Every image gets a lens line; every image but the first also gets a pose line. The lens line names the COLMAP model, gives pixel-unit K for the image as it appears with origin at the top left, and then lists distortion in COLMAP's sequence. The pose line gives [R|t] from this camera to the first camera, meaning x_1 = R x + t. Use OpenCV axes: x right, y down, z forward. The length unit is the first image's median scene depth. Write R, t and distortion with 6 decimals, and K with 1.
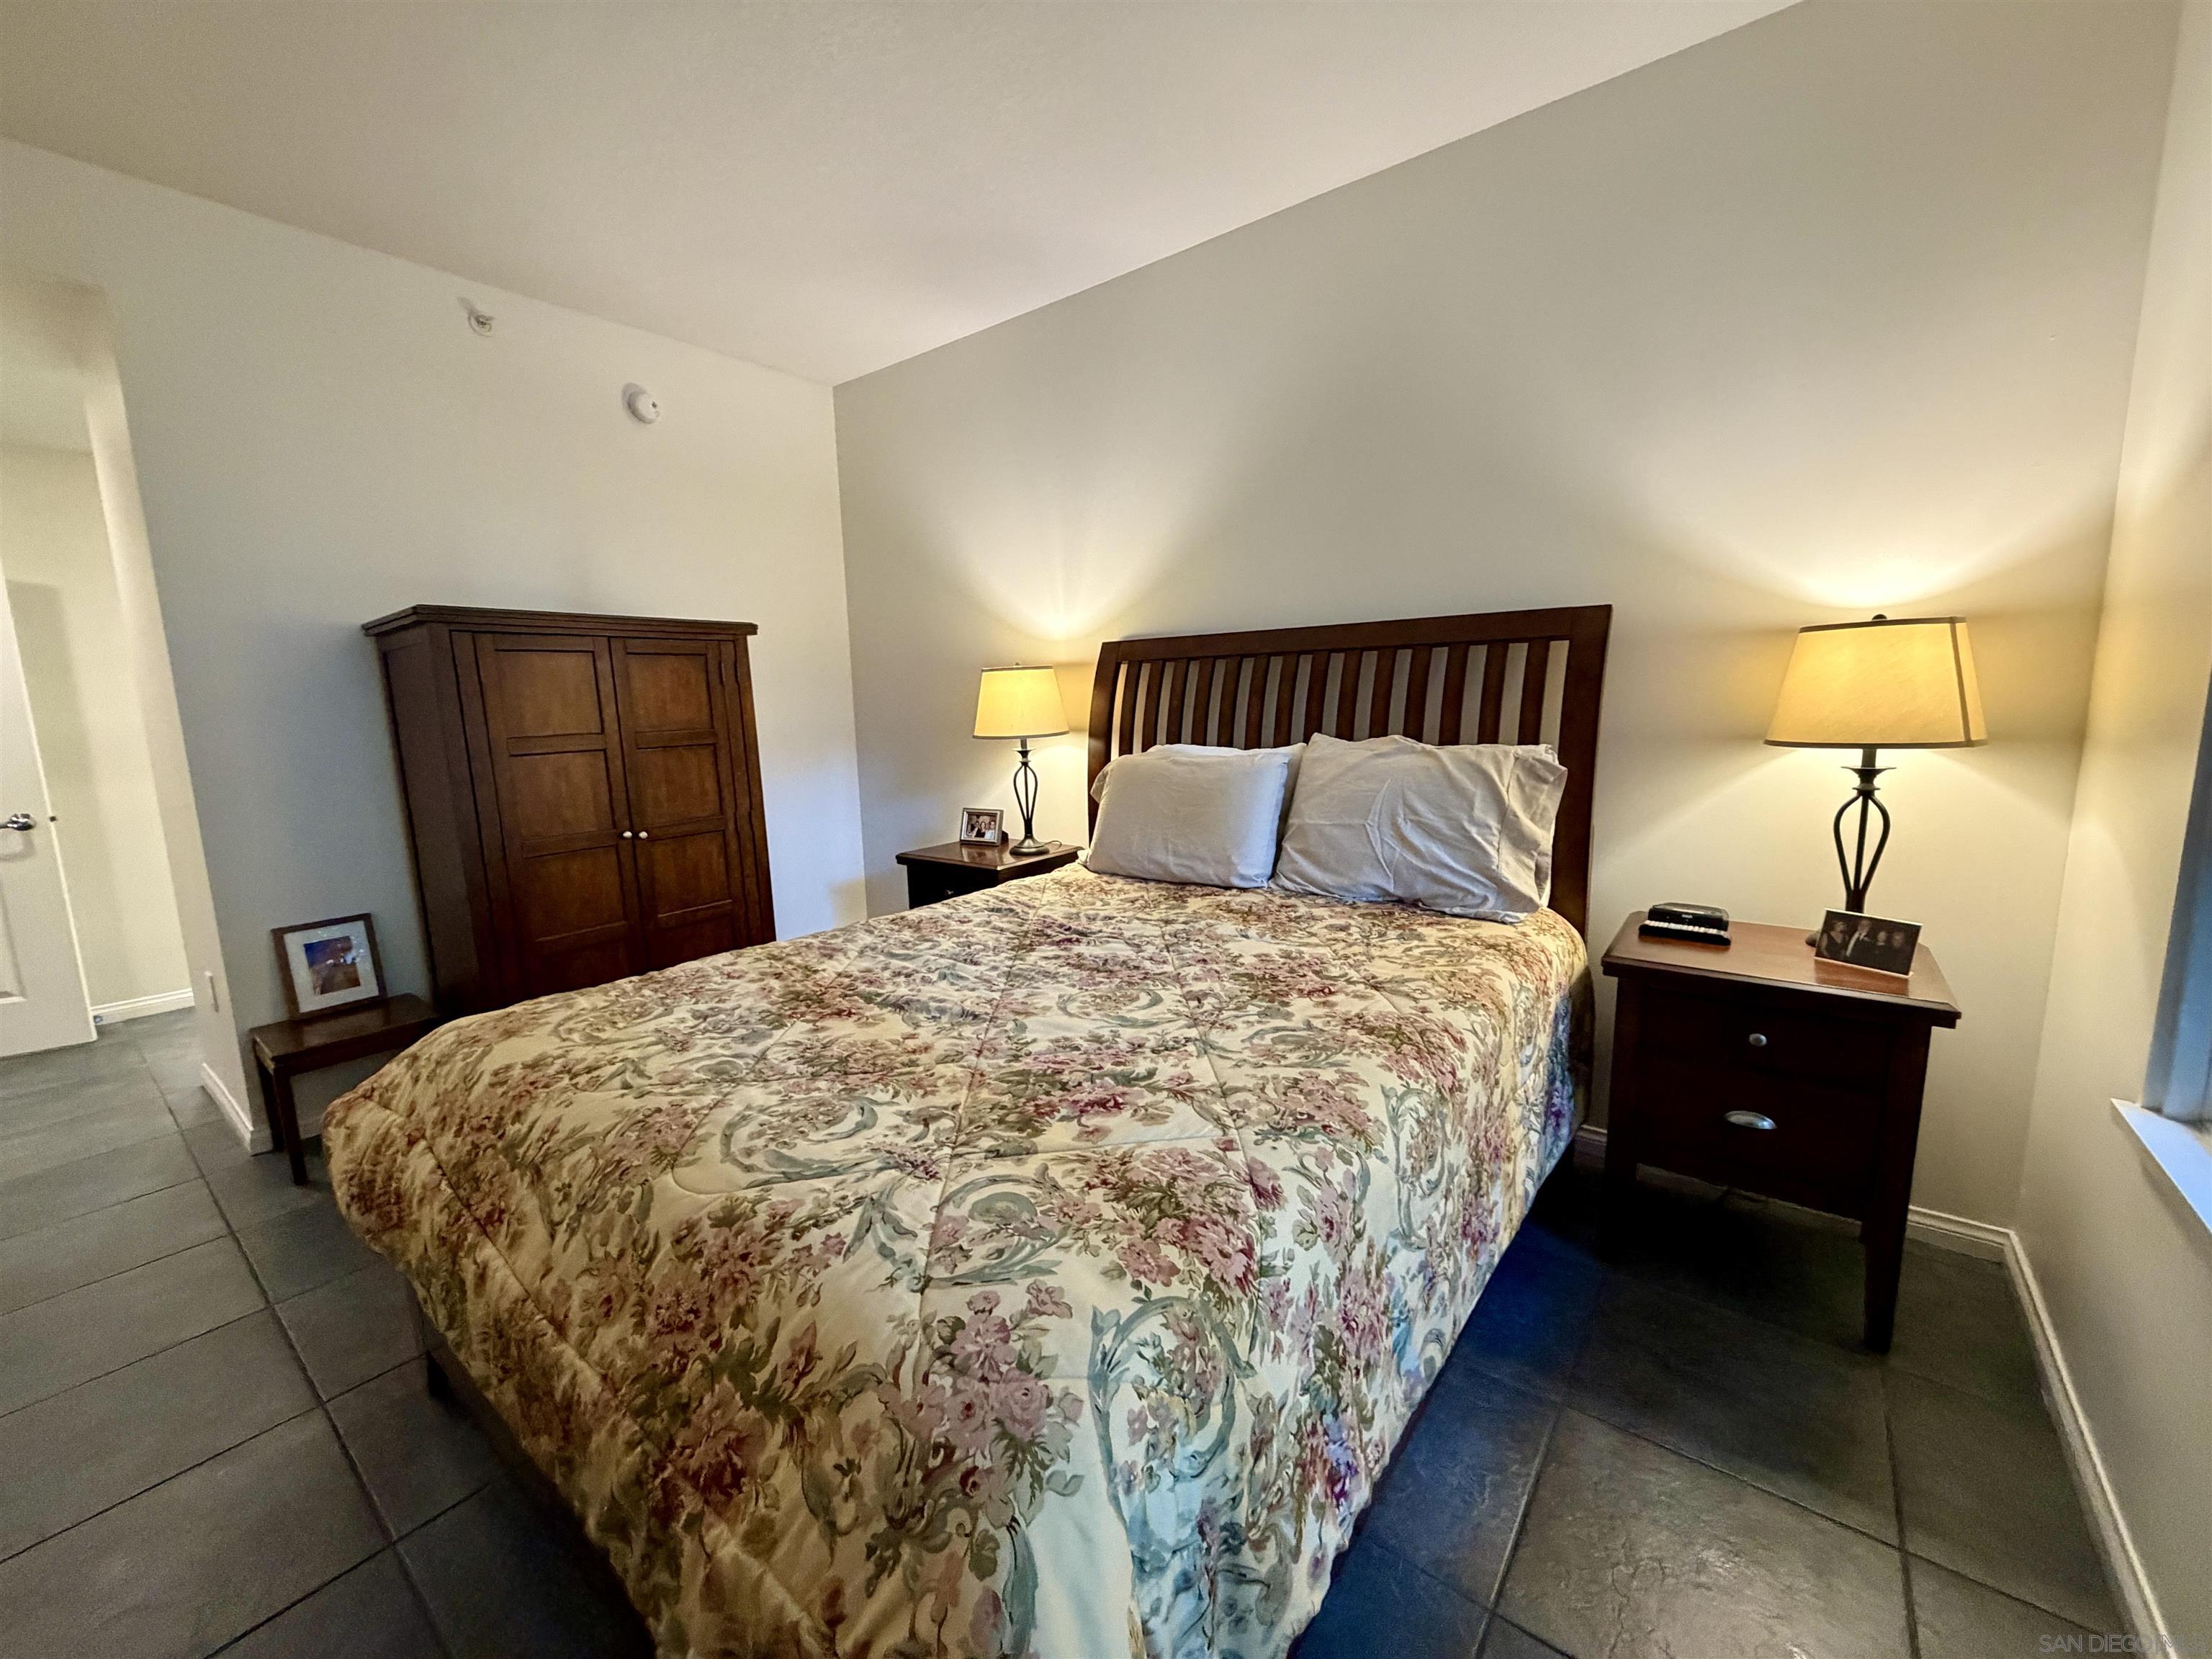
lens RADIAL K [[883.5, 0, 1093.8], [0, 883.5, 821.8], [0, 0, 1]] dist [0.000874, -0.000209]
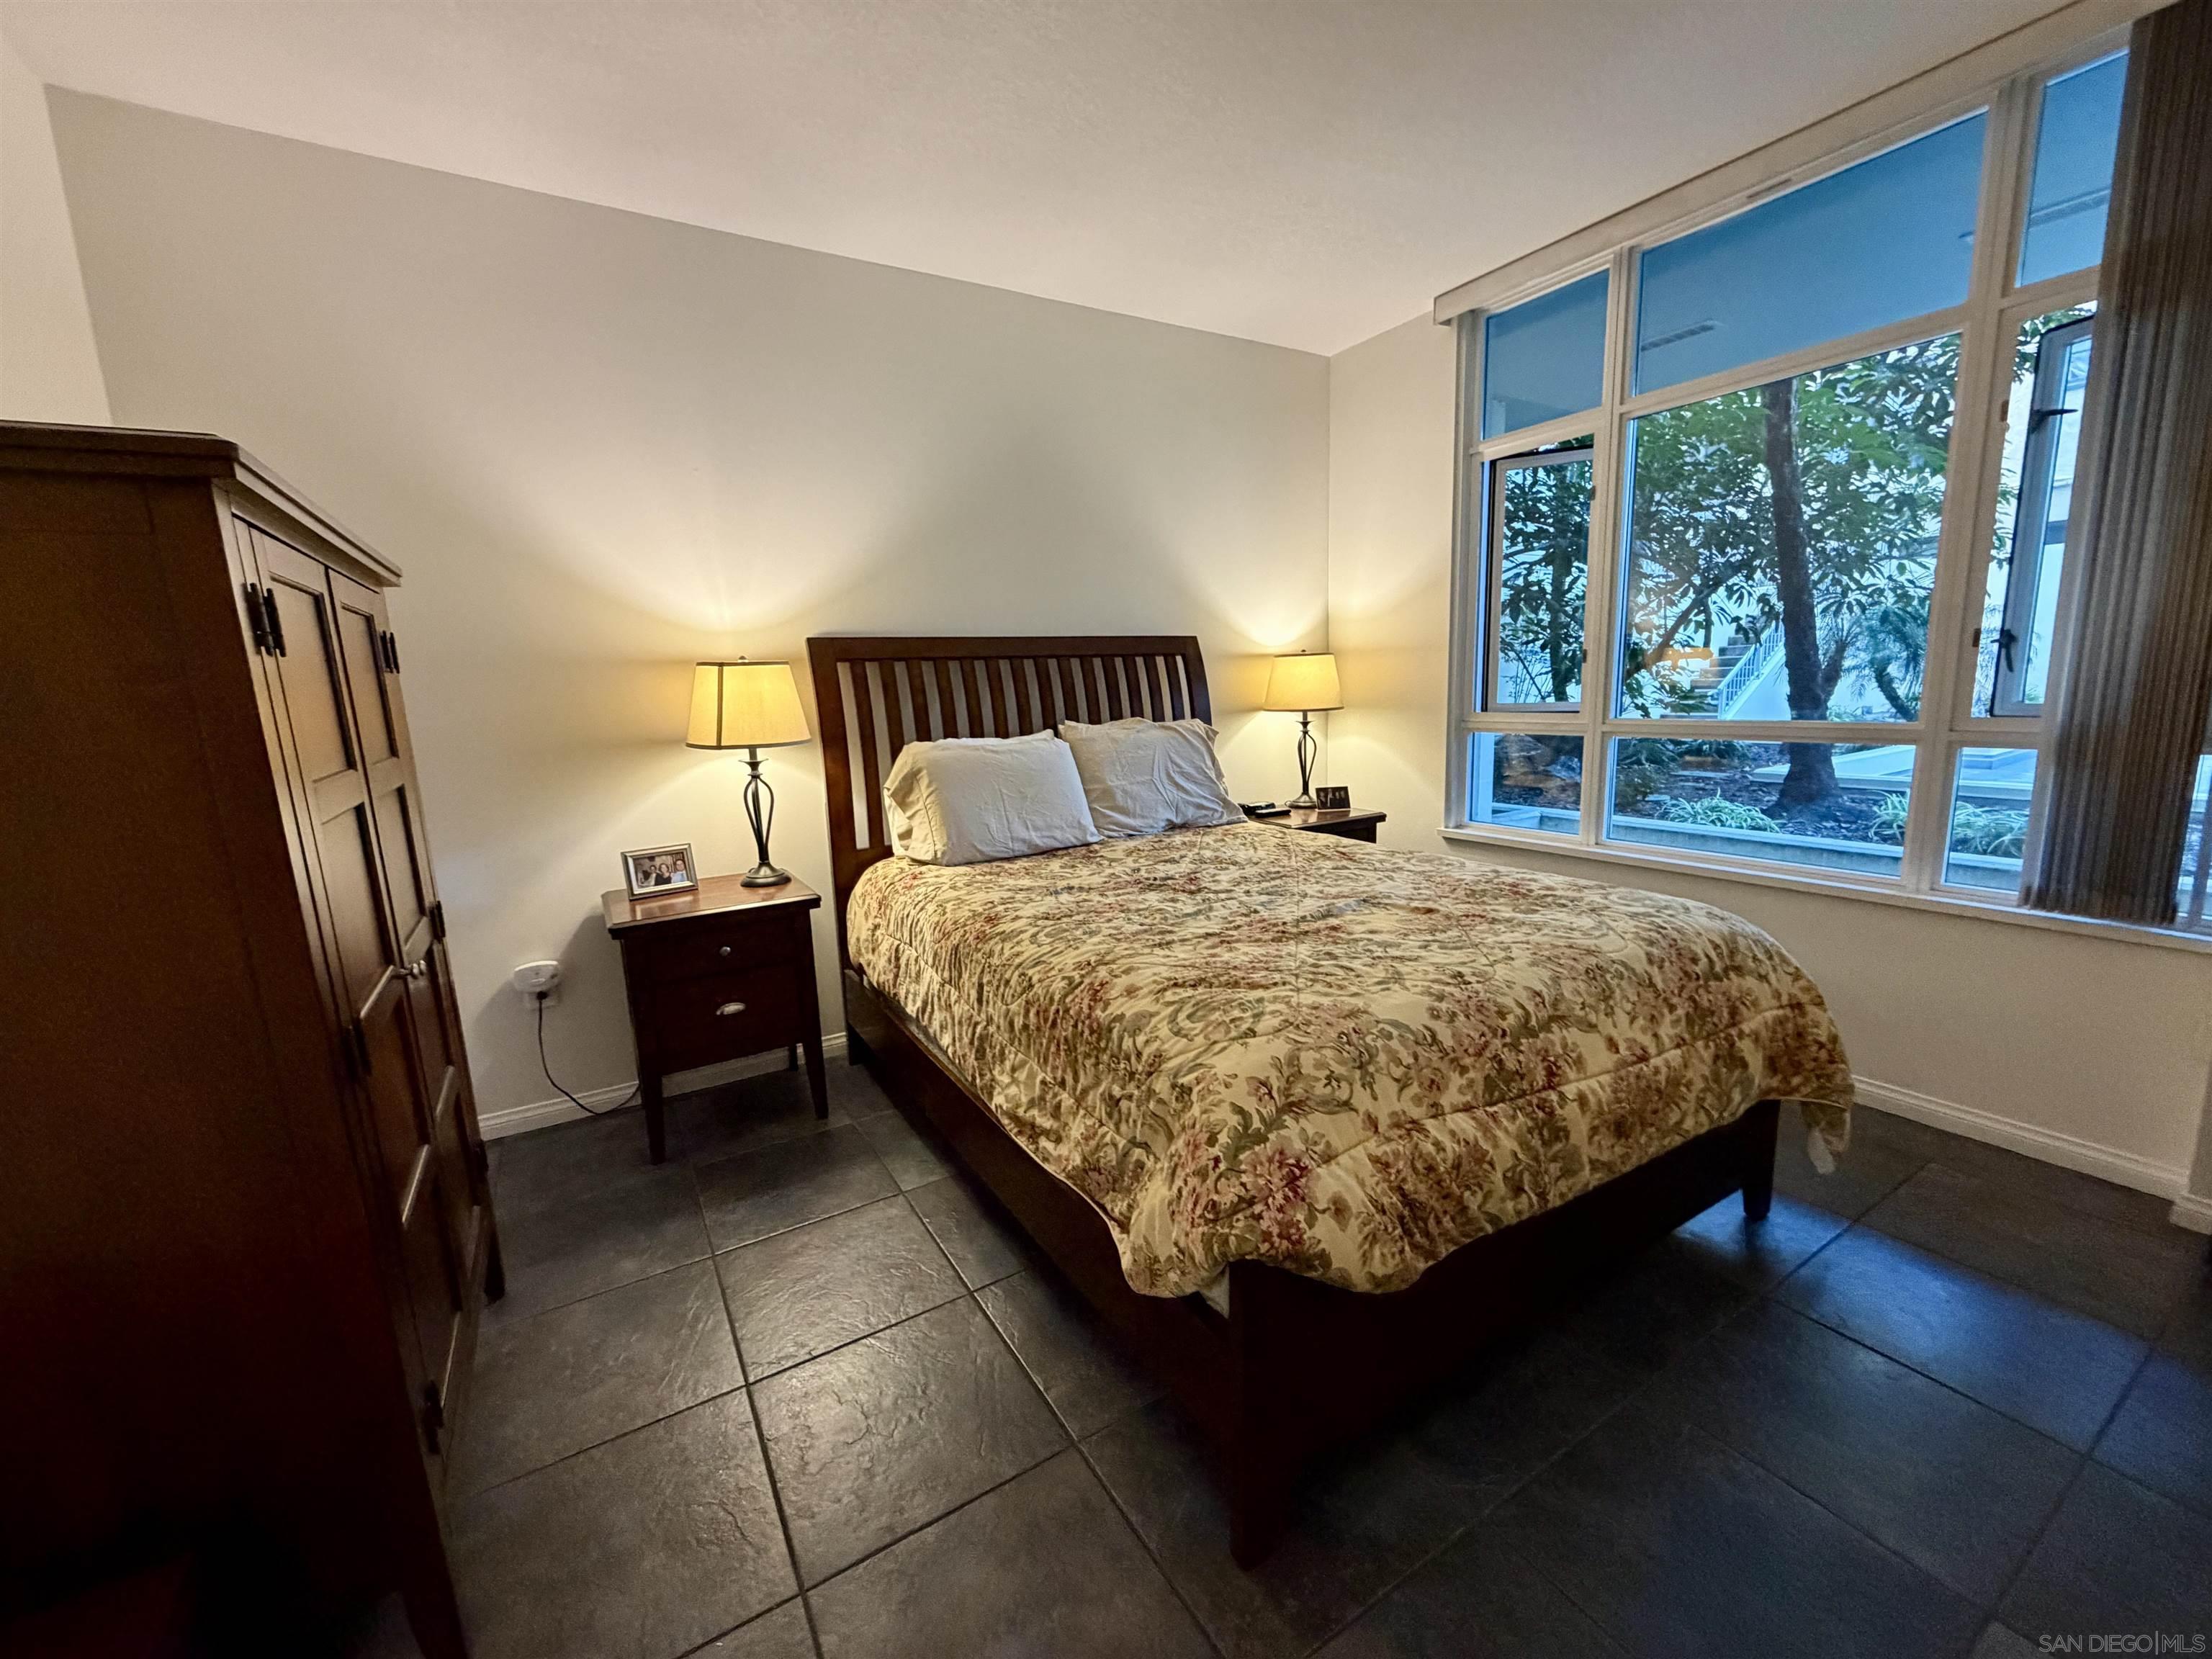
lens RADIAL K [[883.5, 0, 1096.9], [0, 883.5, 827.7], [0, 0, 1]] dist [0.000874, -0.000209]
pose [[0.349208, -0.138453, 0.926760, -1.318885], [0.156312, 0.983773, 0.088071, -0.074868], [-0.923916, 0.114109, 0.365183, 0.710820]]
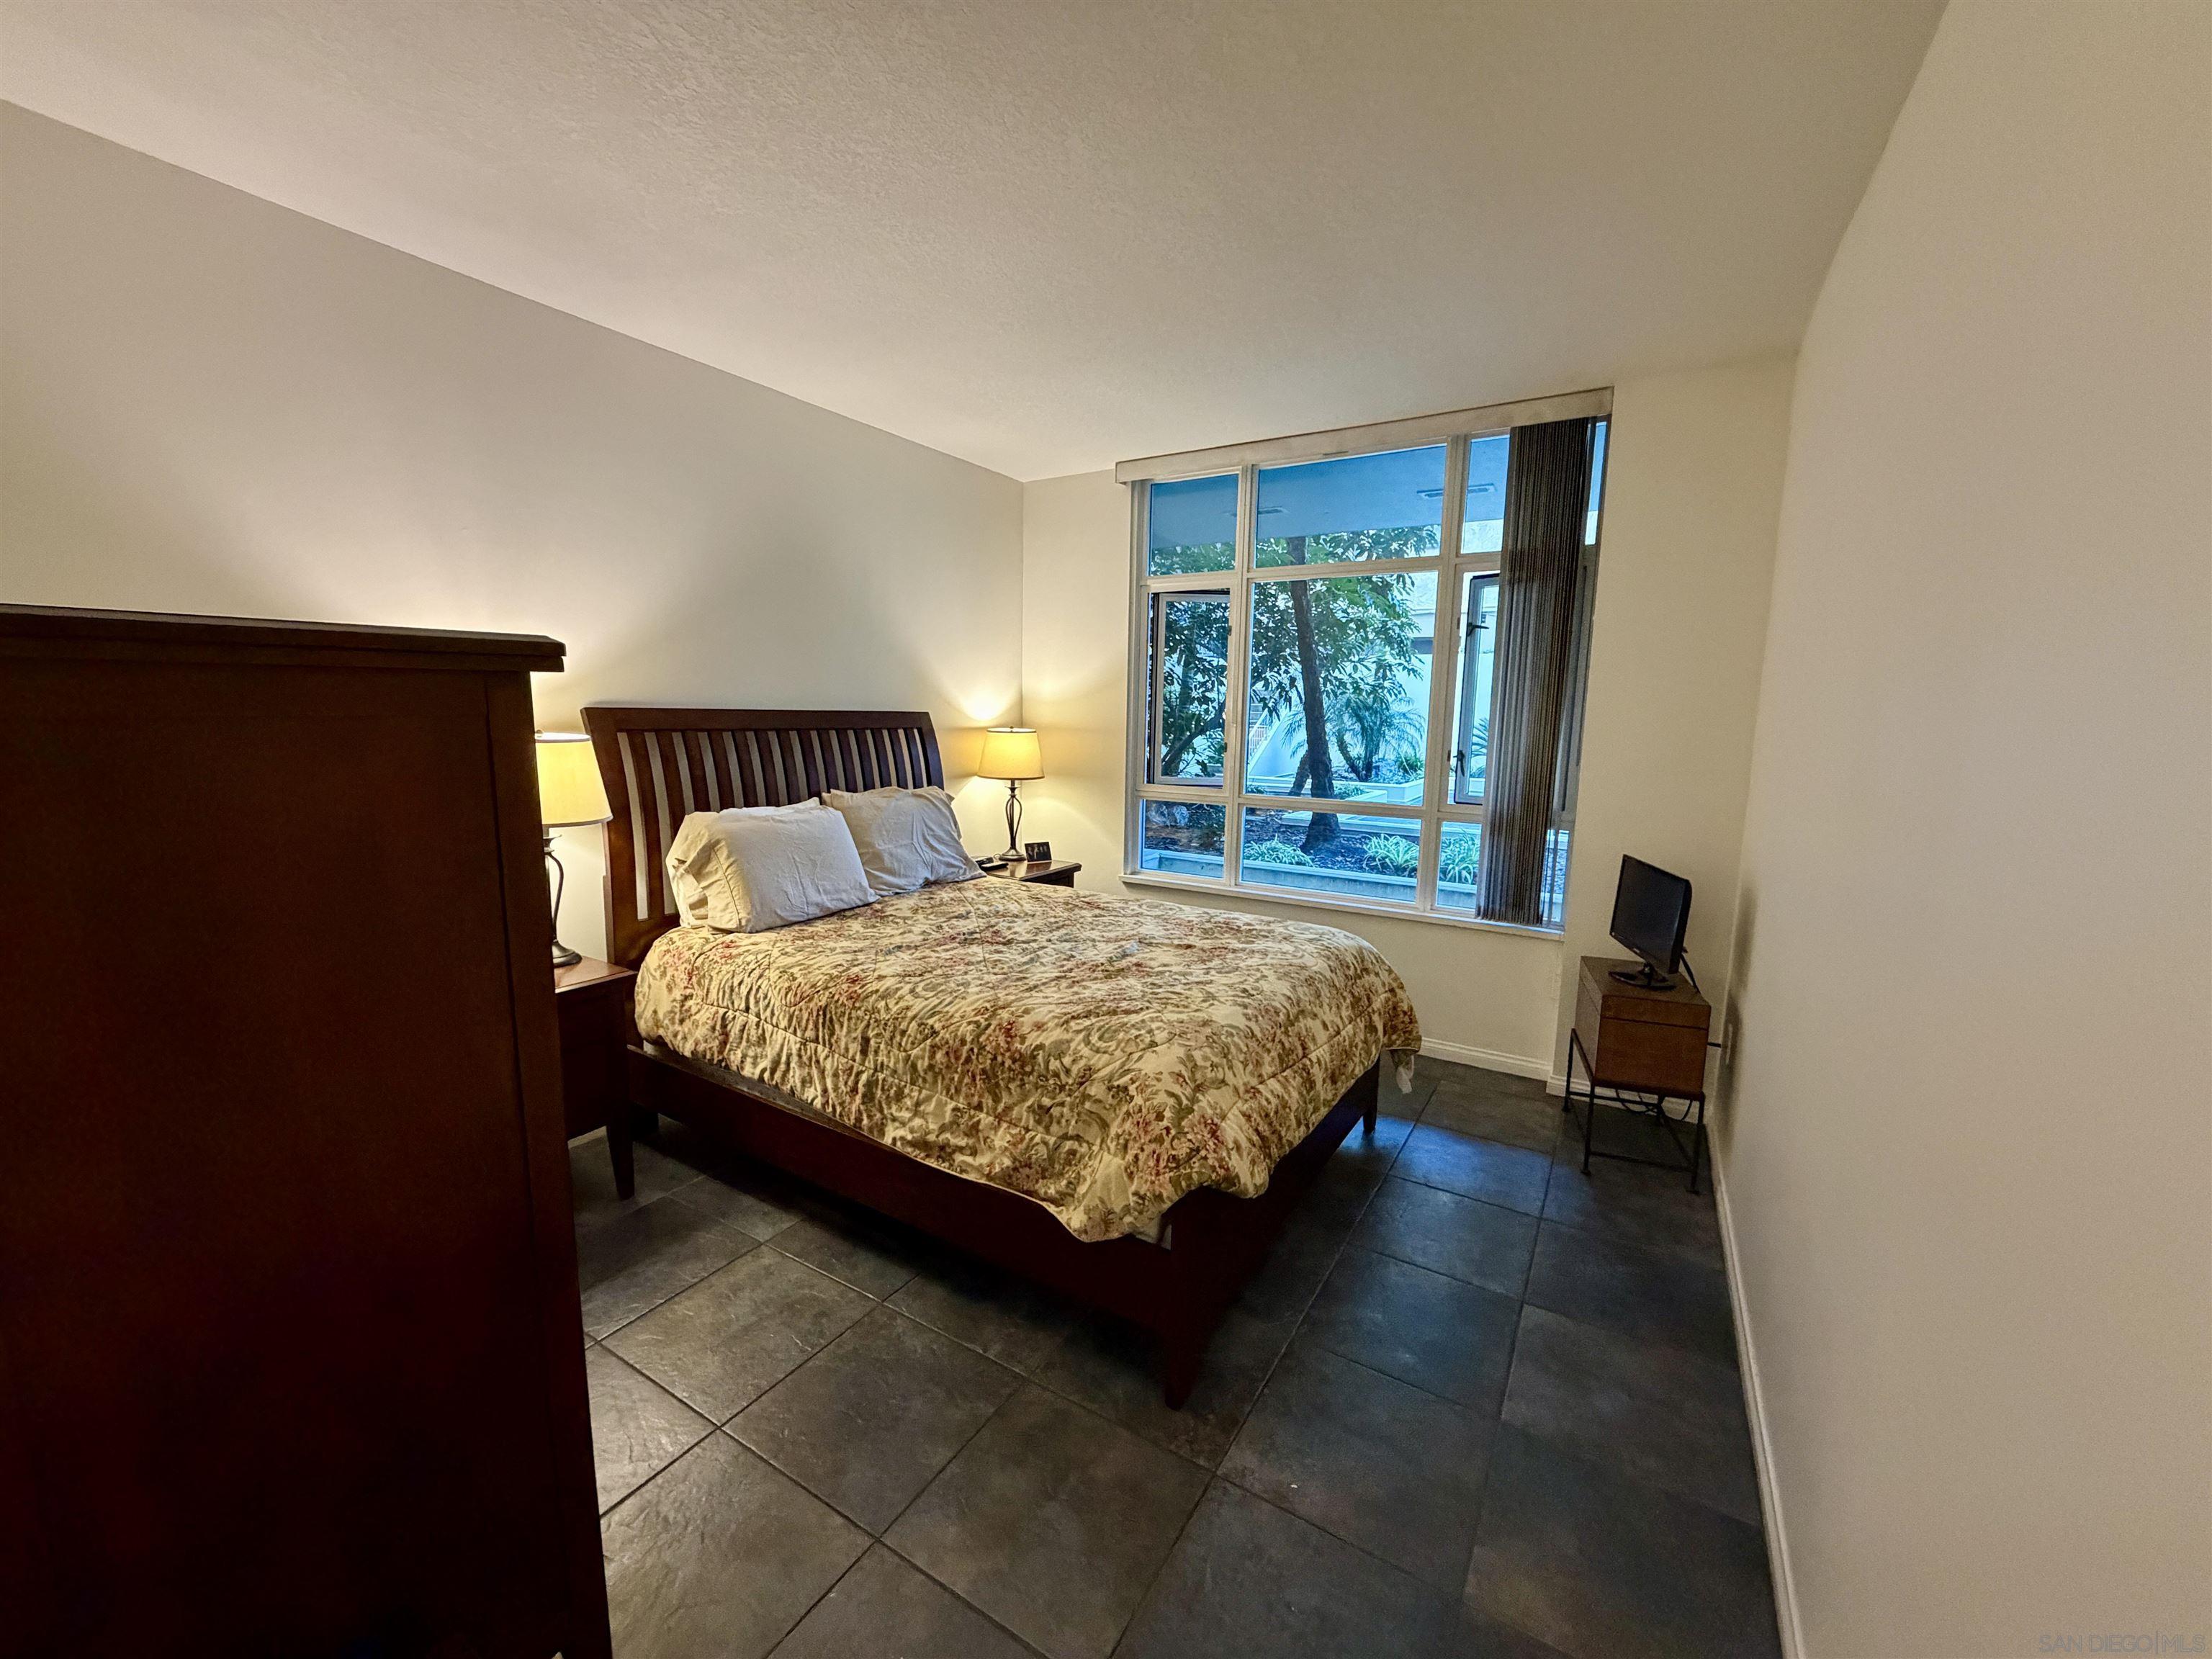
lens RADIAL K [[883.5, 0, 1100.2], [0, 883.5, 828.8], [0, 0, 1]] dist [0.000874, -0.000209]
pose [[-0.120092, -0.108875, 0.986775, -1.645936], [0.122651, 0.984726, 0.123576, -0.223242], [-0.985157, 0.135870, -0.104904, 1.032505]]
